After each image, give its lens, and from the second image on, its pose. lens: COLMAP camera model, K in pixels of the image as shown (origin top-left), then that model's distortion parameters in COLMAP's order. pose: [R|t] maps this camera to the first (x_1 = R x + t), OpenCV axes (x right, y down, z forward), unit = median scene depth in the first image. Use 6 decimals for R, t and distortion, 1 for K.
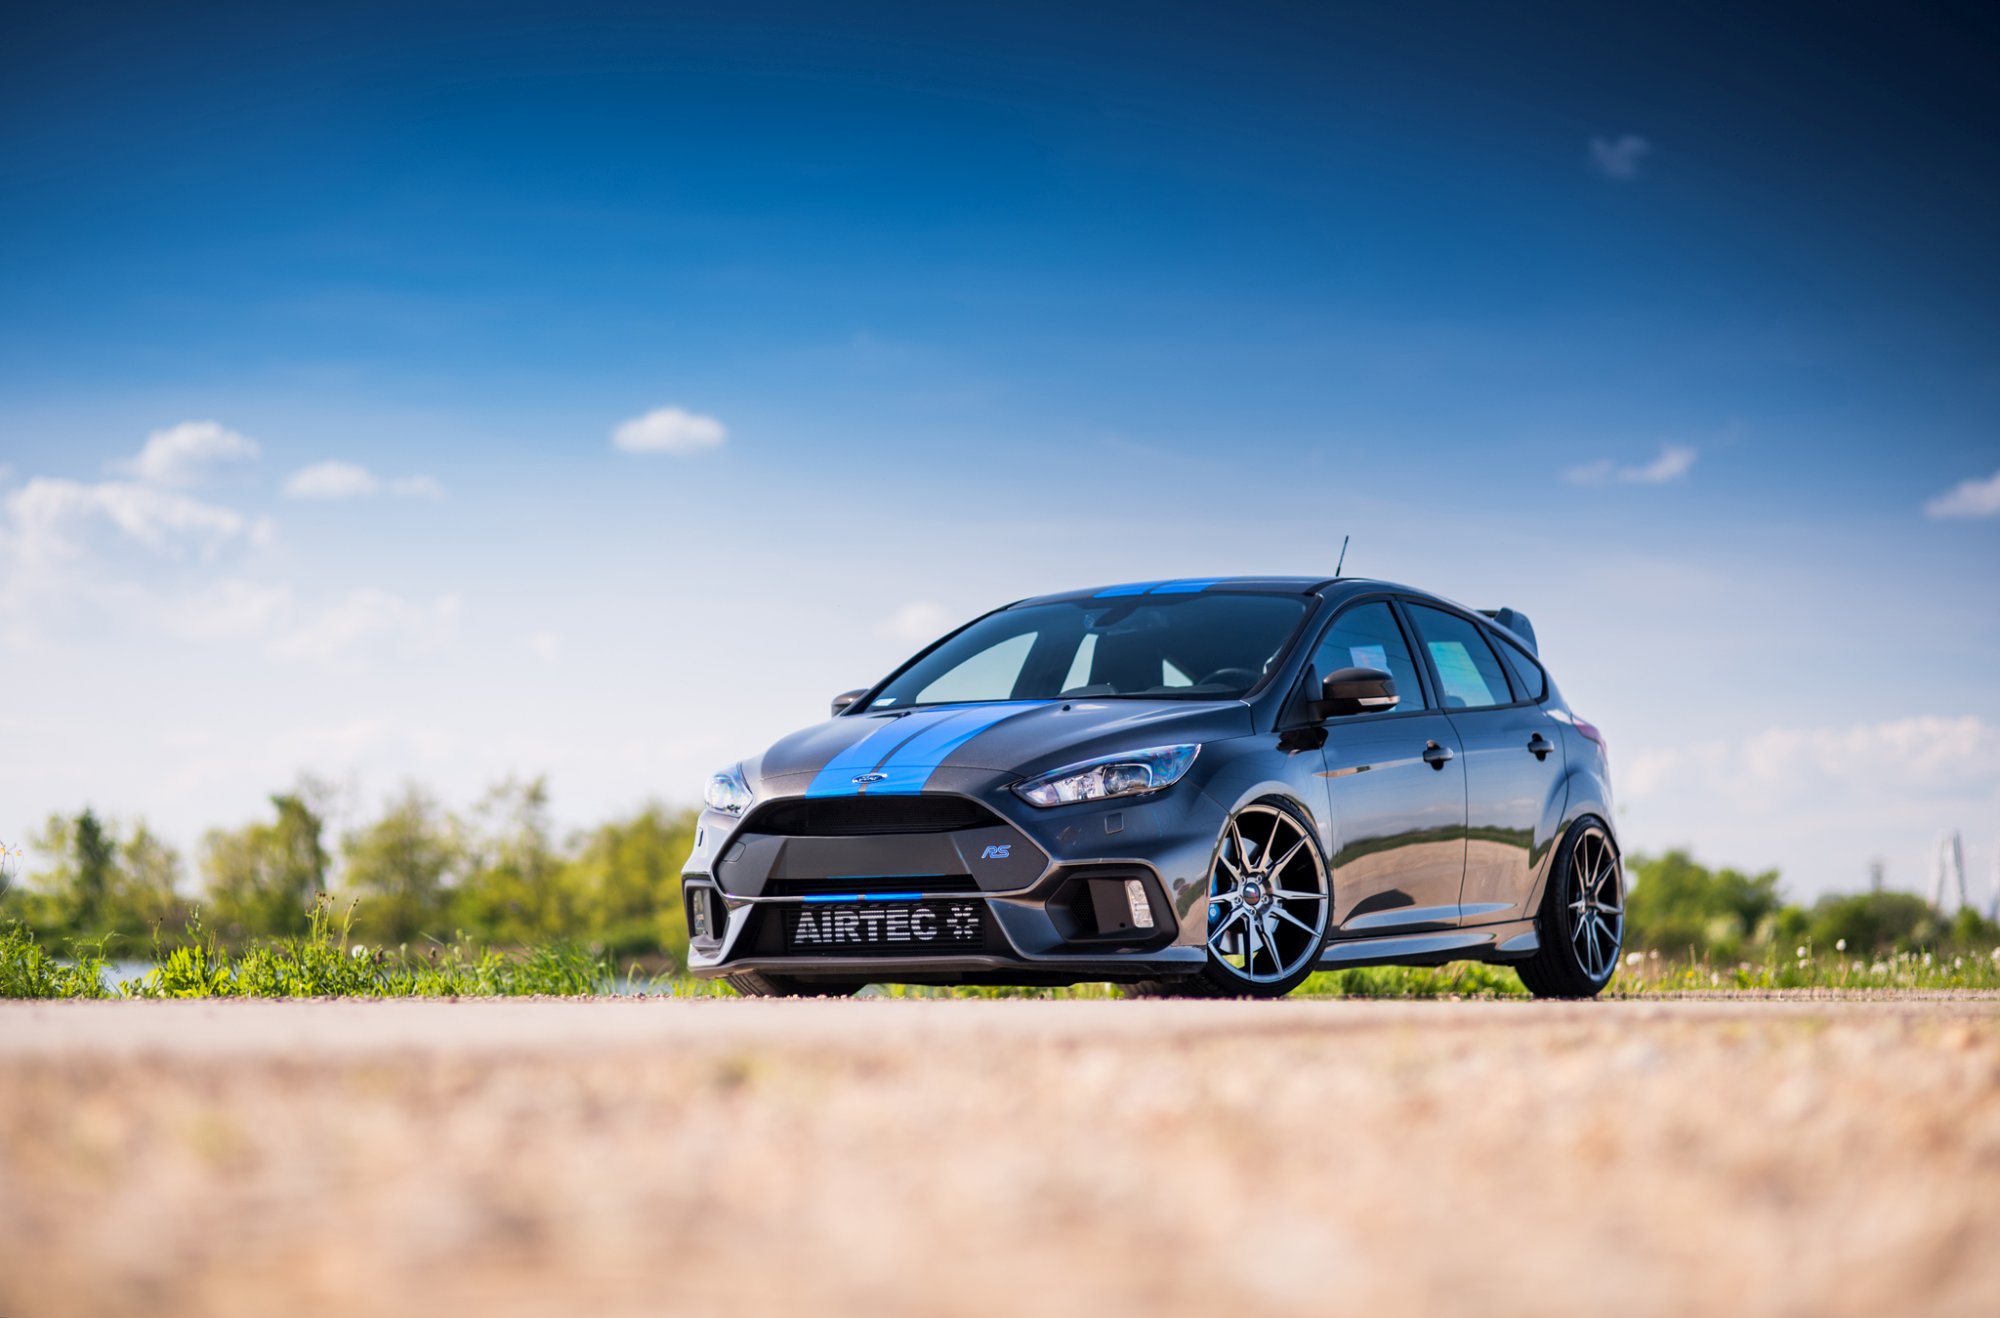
lens RADIAL K [[4788.0, 0, 998.4], [0, 4788.0, 659.8], [0, 0, 1]] dist [0.080039, 0.000000]
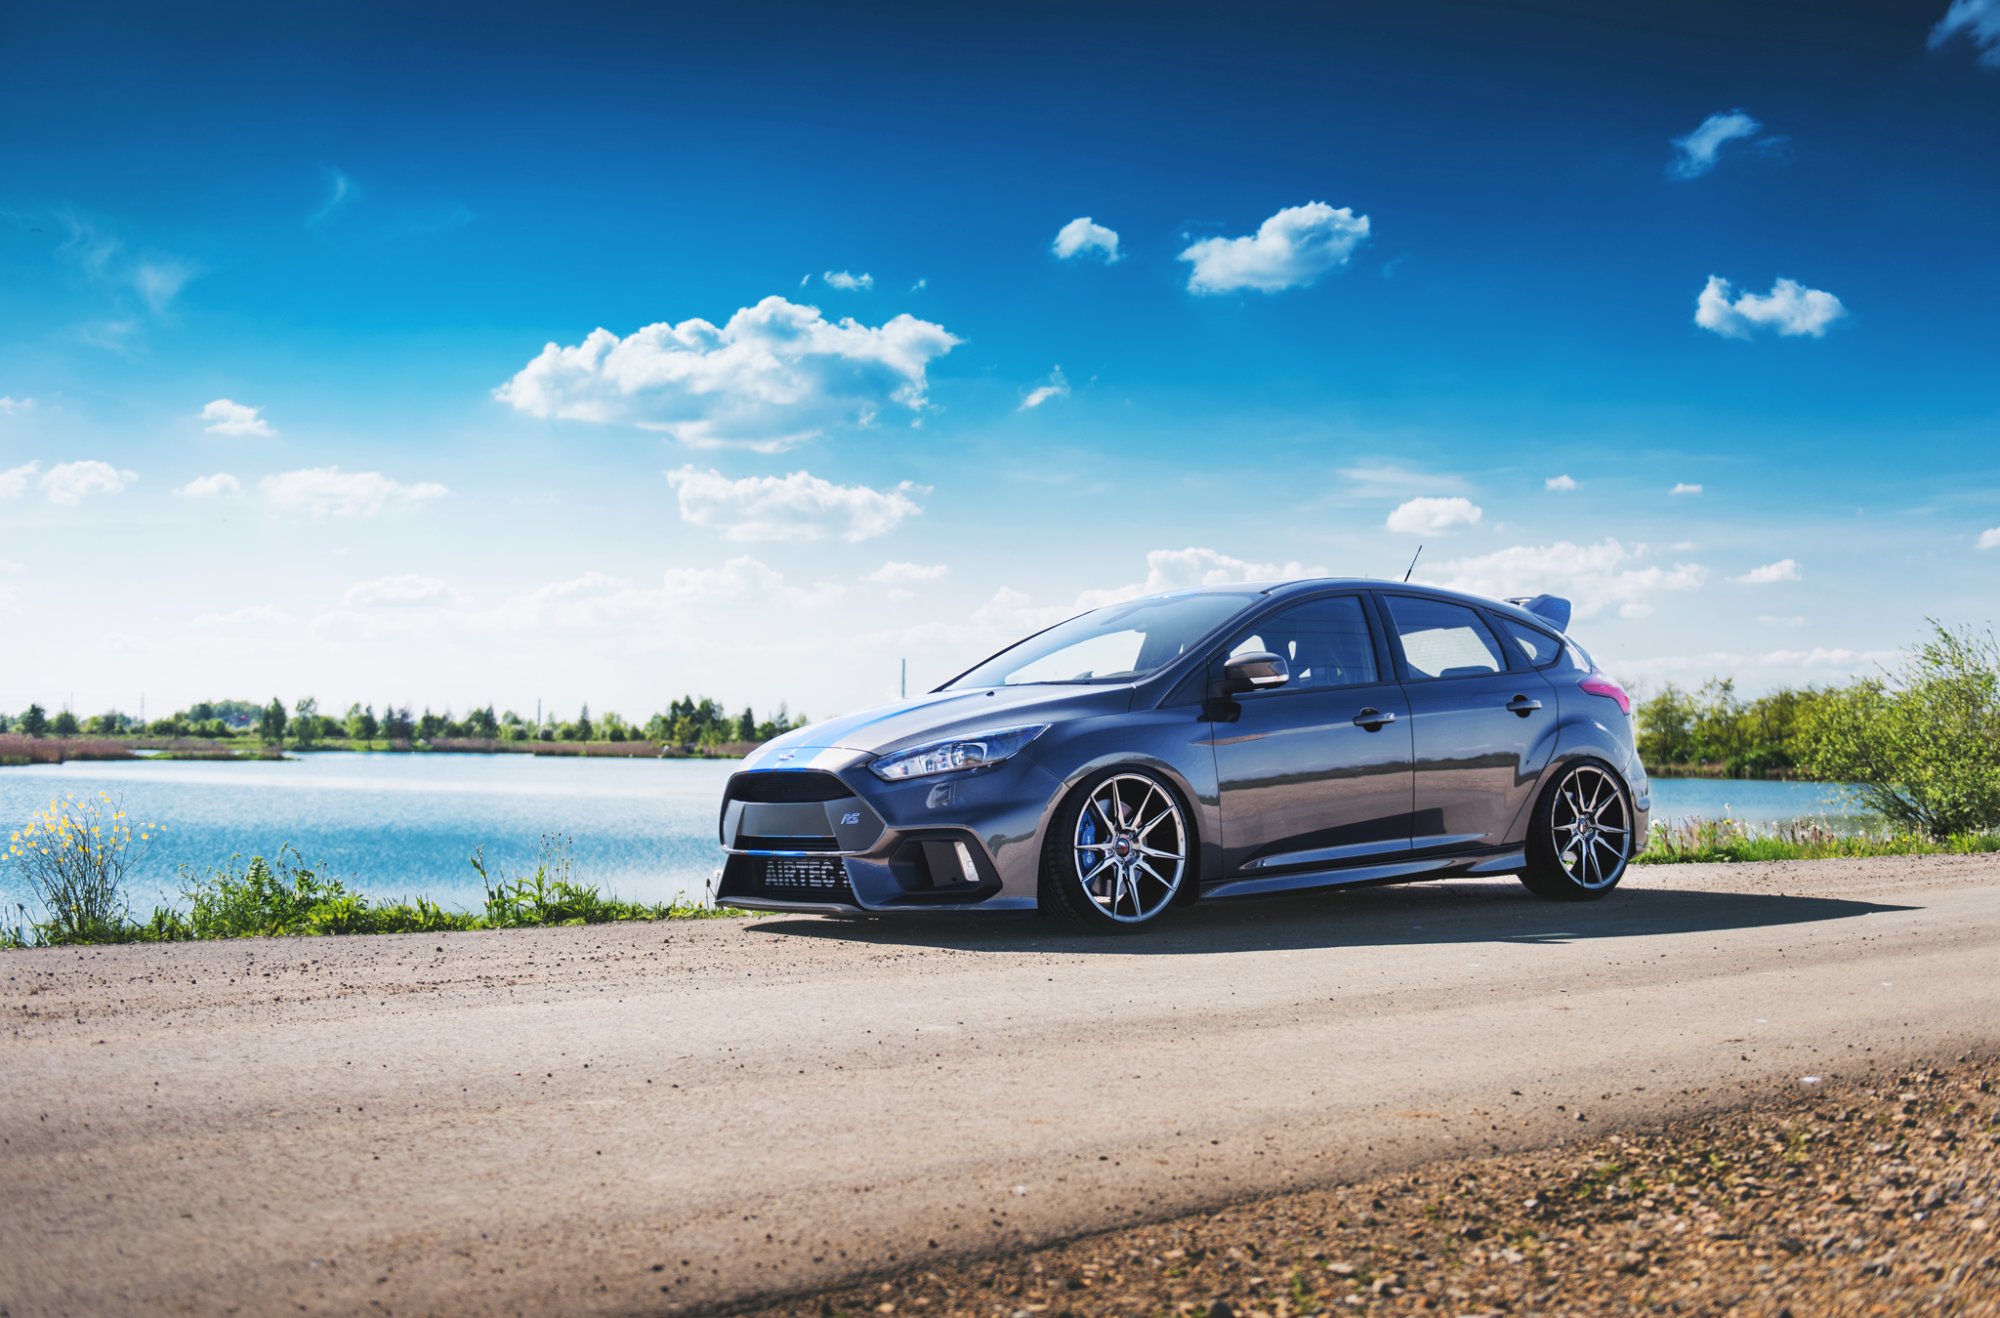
lens RADIAL K [[2062.8, 0, 1008.9], [0, 2062.8, 654.1], [0, 0, 1]] dist [-0.017000, 0.000000]
pose [[0.908543, -0.033204, -0.416469, 0.253556], [0.036971, 0.999316, 0.000979, -0.000979], [0.416152, -0.016287, 0.909149, 0.530435]]
